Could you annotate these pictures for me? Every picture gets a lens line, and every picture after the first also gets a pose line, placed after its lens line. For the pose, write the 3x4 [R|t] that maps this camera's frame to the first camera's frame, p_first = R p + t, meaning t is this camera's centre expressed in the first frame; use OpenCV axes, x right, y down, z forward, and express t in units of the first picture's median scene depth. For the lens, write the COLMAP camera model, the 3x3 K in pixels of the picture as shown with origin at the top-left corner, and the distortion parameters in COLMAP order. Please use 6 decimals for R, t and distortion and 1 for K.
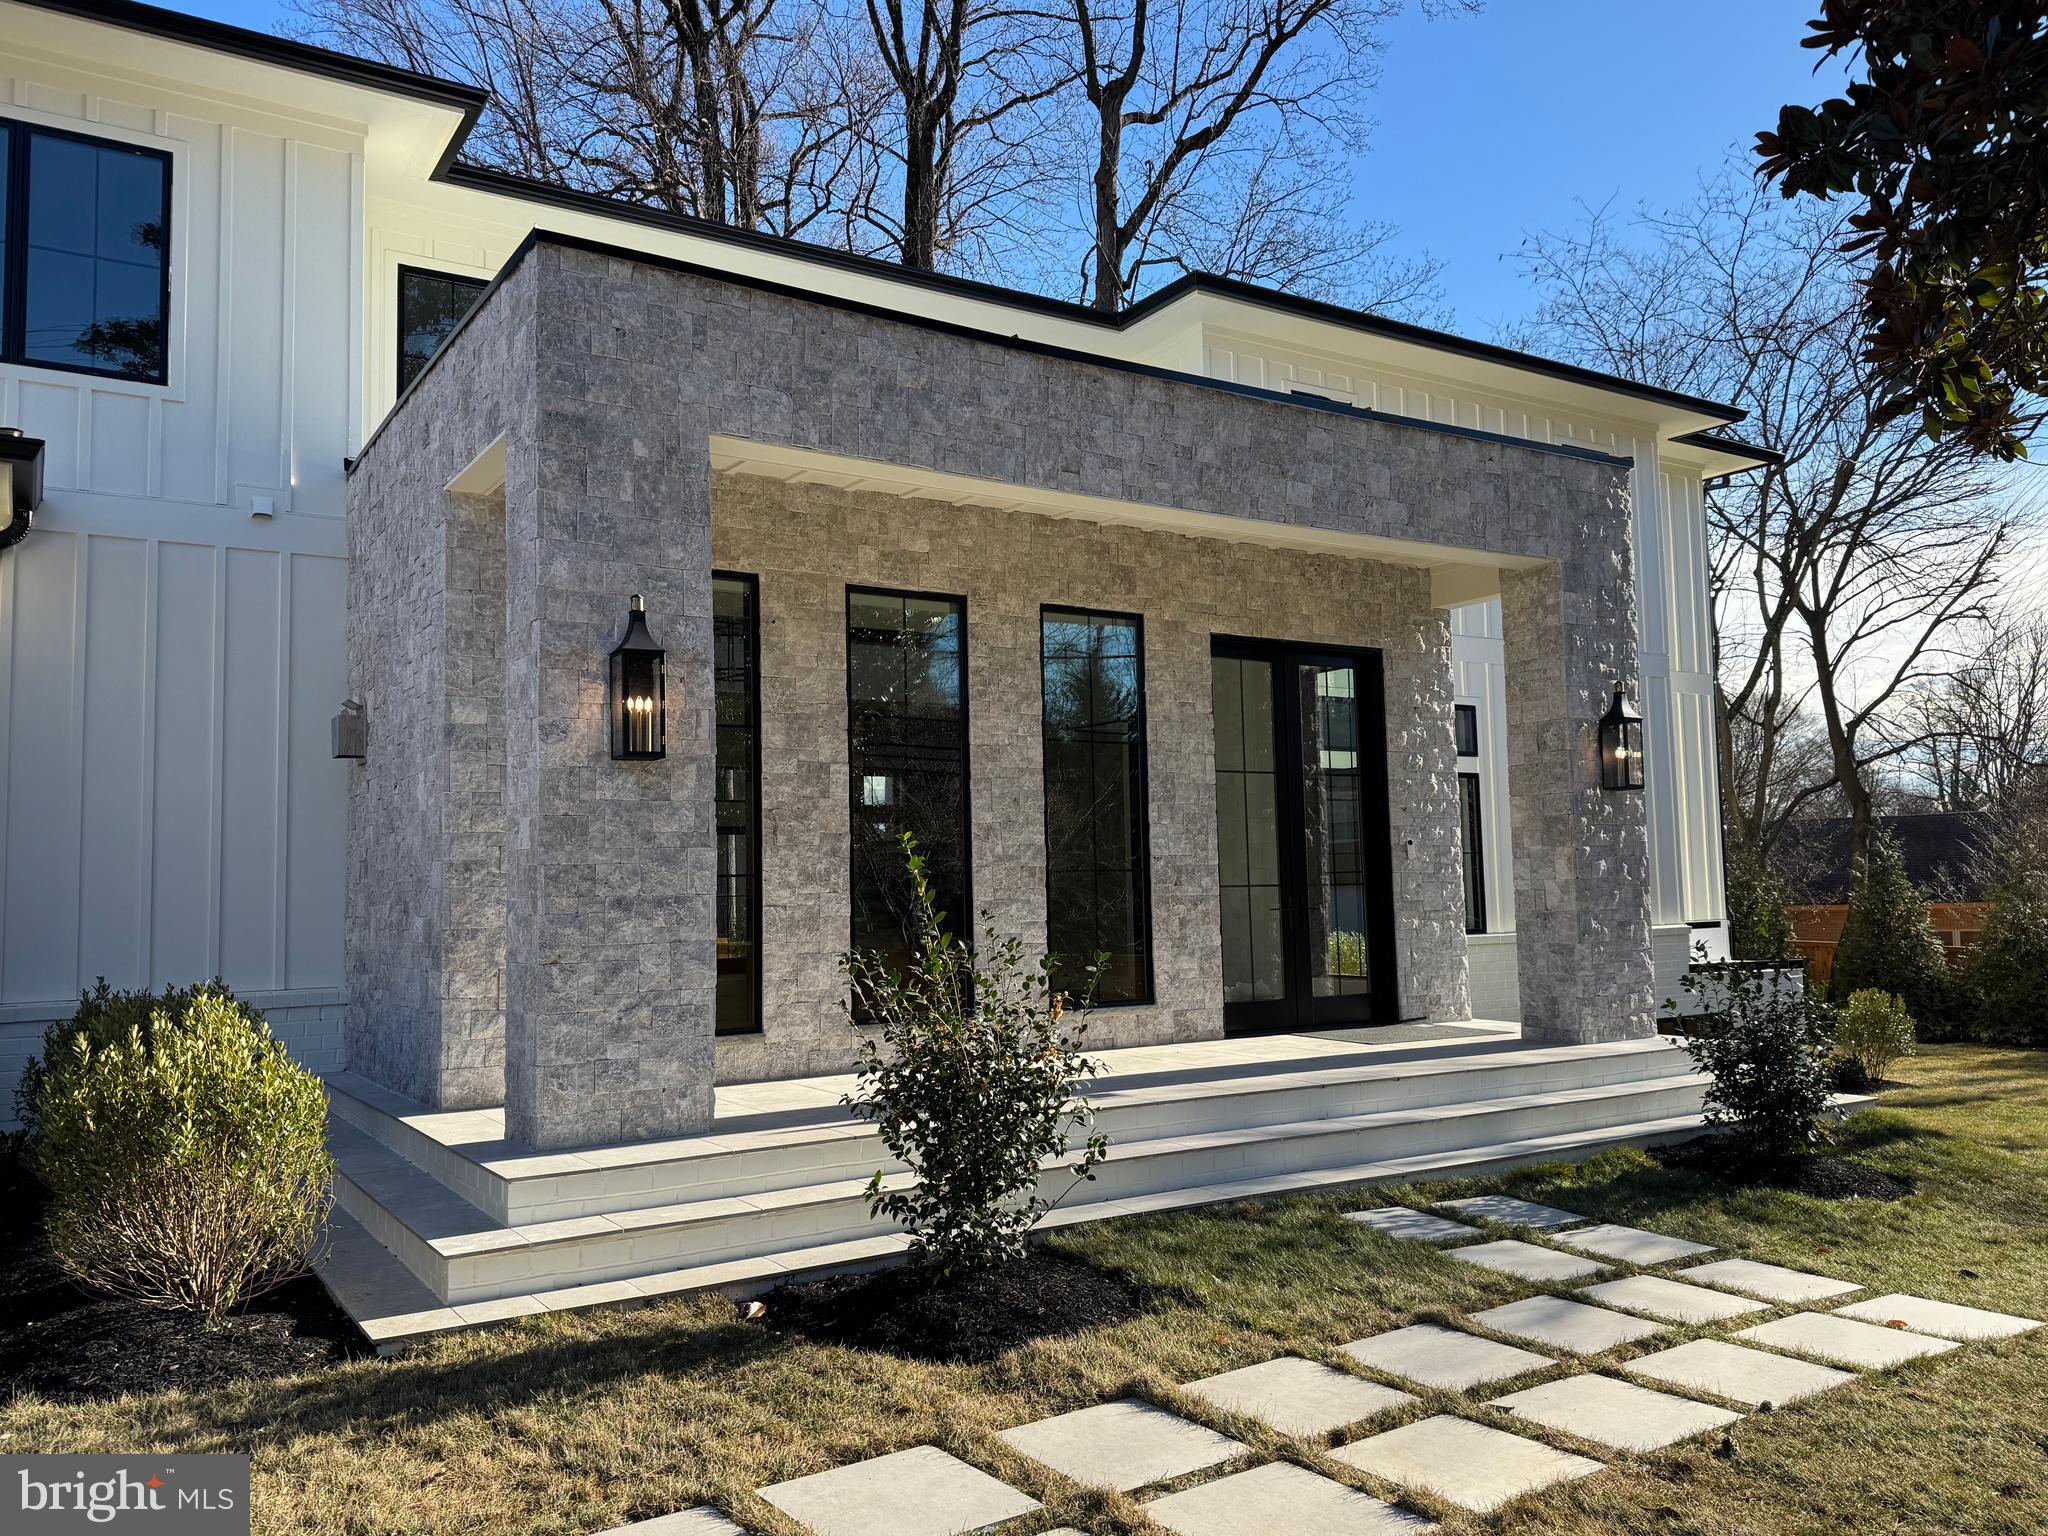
lens RADIAL K [[1540.1, 0, 1024.0], [0, 1540.1, 768.0], [0, 0, 1]] dist [0.092803, -0.001992]
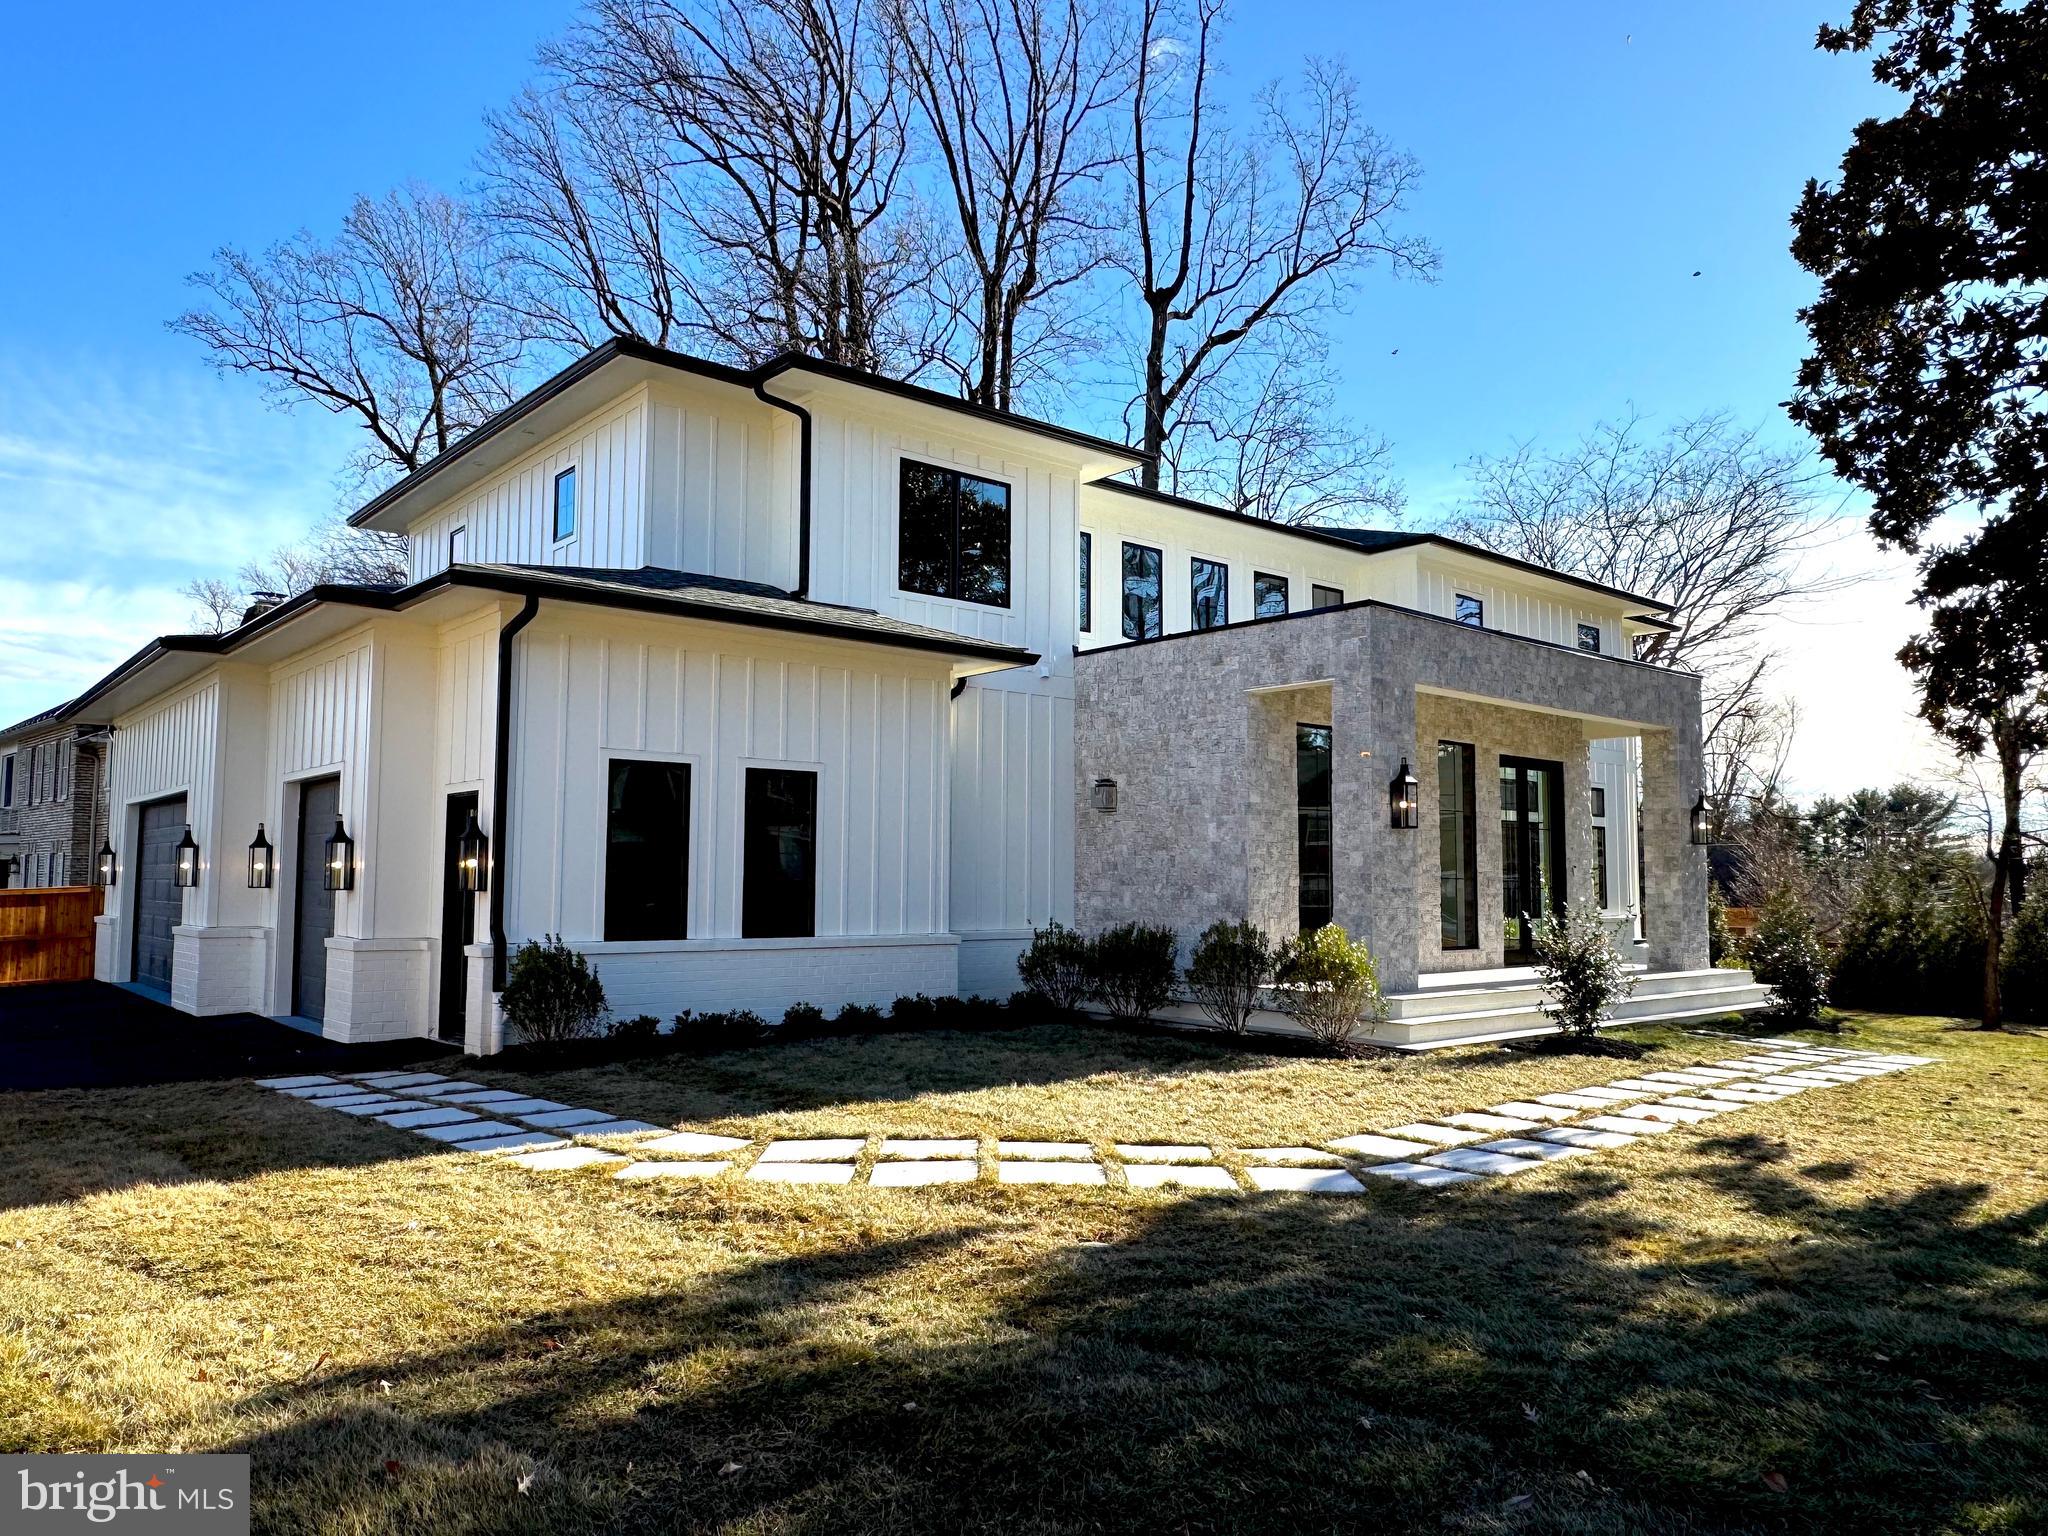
lens RADIAL K [[1378.2, 0, 1034.1], [0, 1378.2, 776.6], [0, 0, 1]] dist [0.084066, 0.000337]
pose [[0.989683, 0.039631, 0.137682, -0.730419], [-0.040160, 0.999193, 0.001066, -0.042573], [-0.137529, -0.006584, 0.990476, -0.659760]]
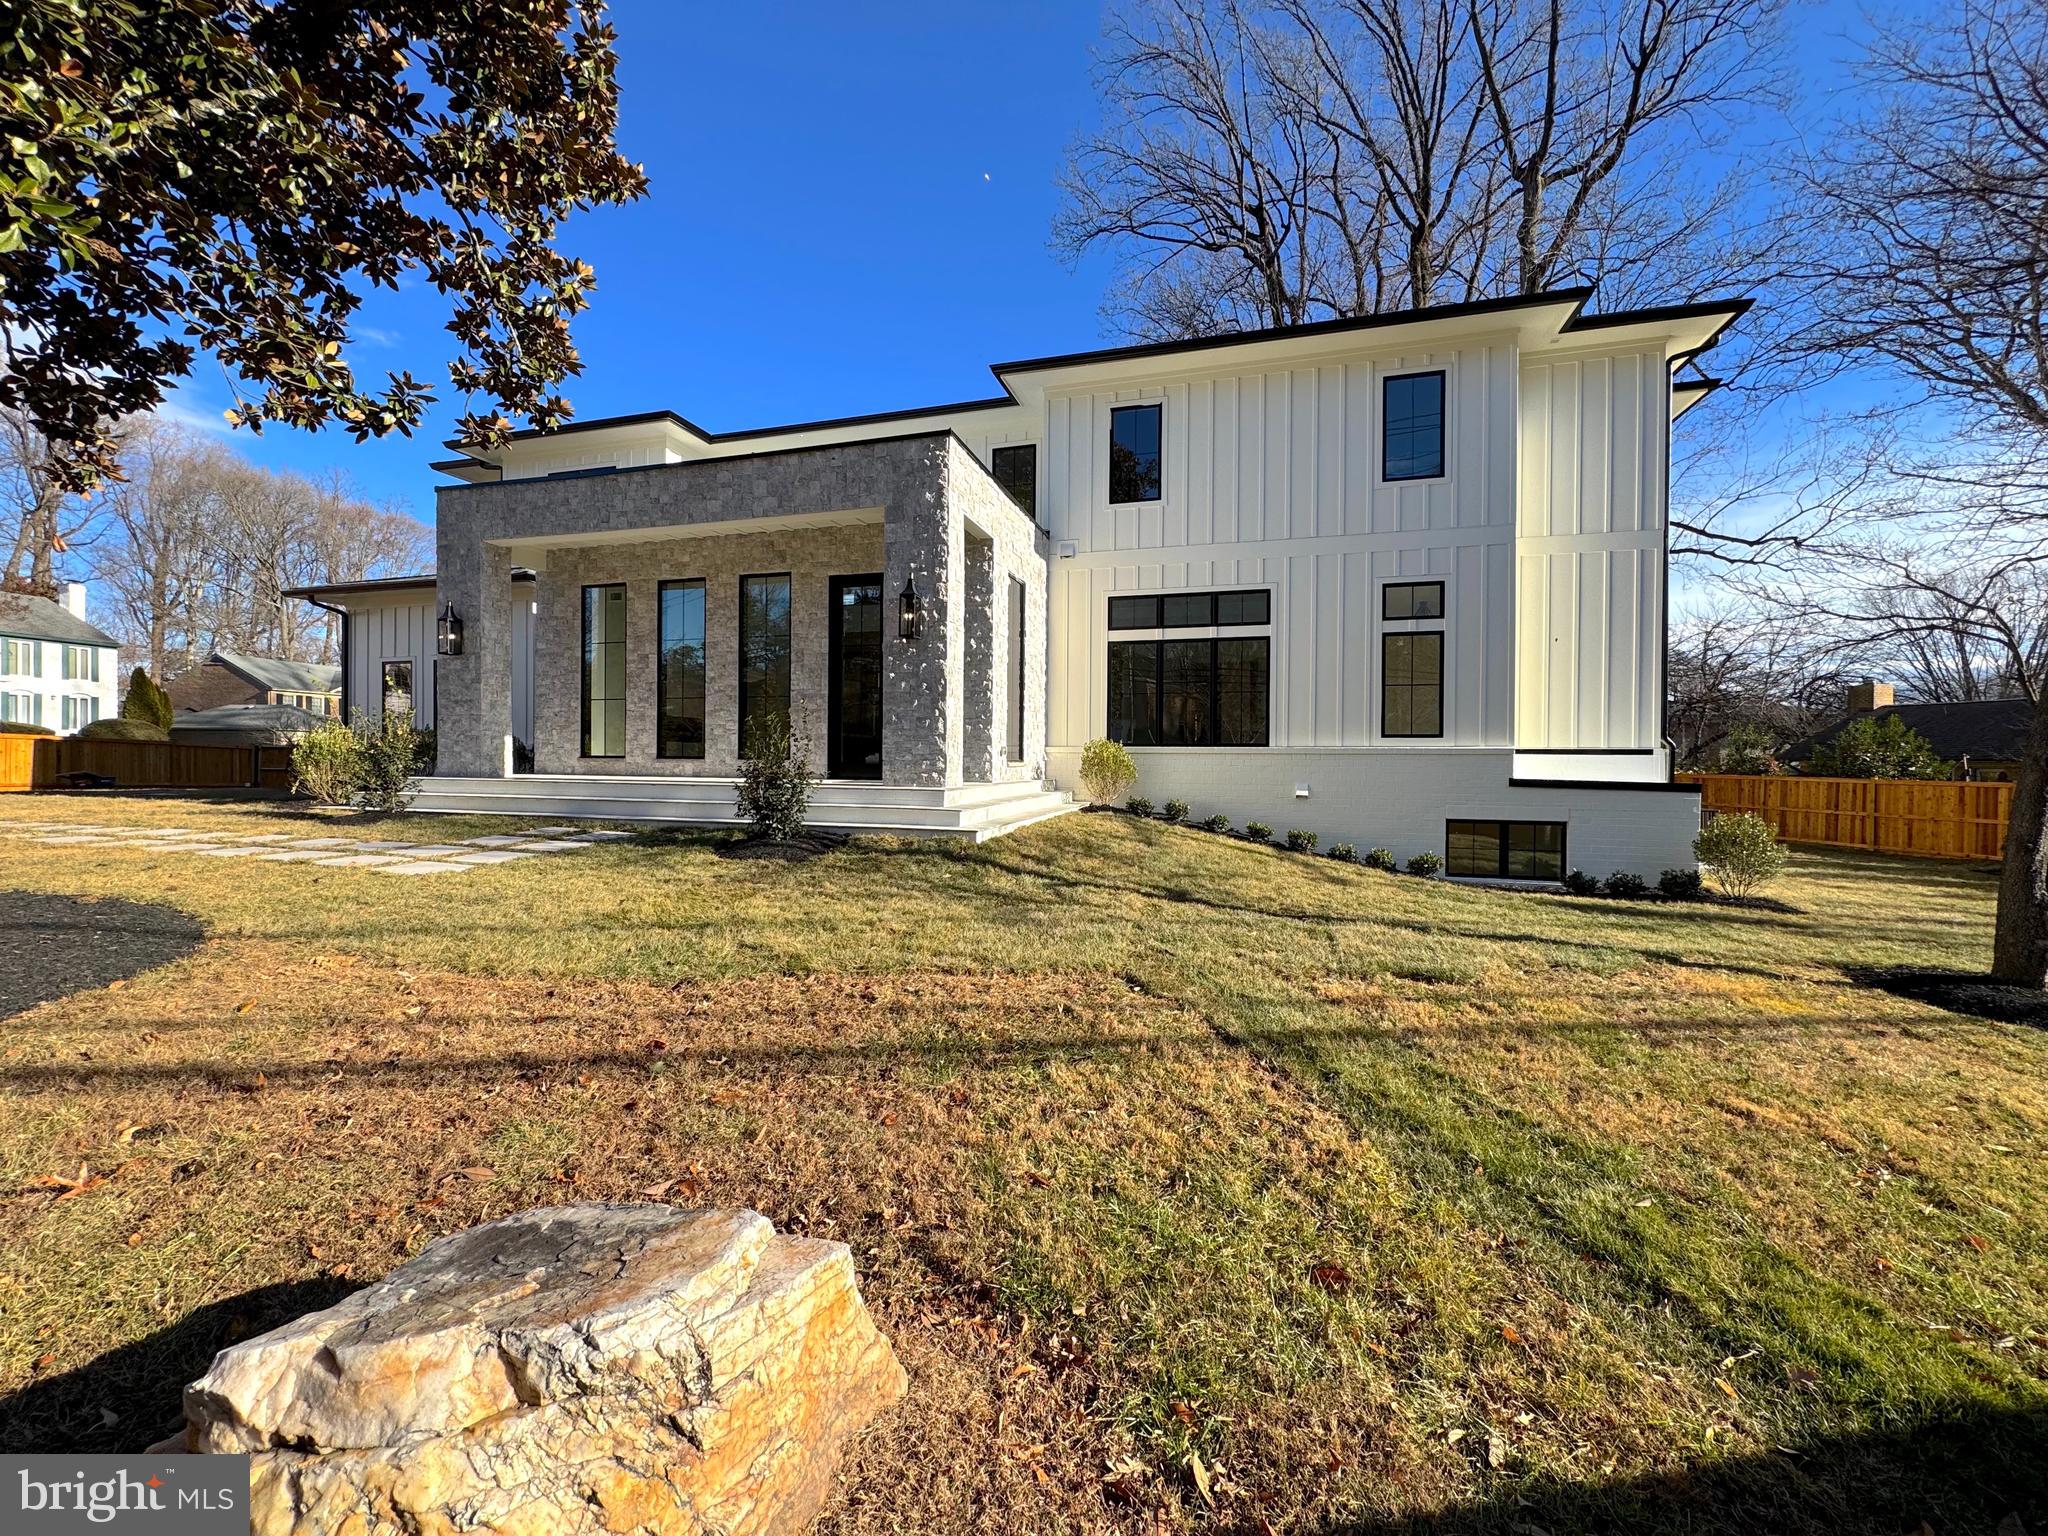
lens RADIAL K [[817.4, 0, 1022.4], [0, 817.4, 760.5], [0, 0, 1]] dist [0.002370, 0.000341]
pose [[0.654757, 0.027425, -0.755342, 1.162118], [0.038912, 0.996793, 0.069922, 0.090647], [0.754837, -0.075173, 0.651590, 0.526318]]
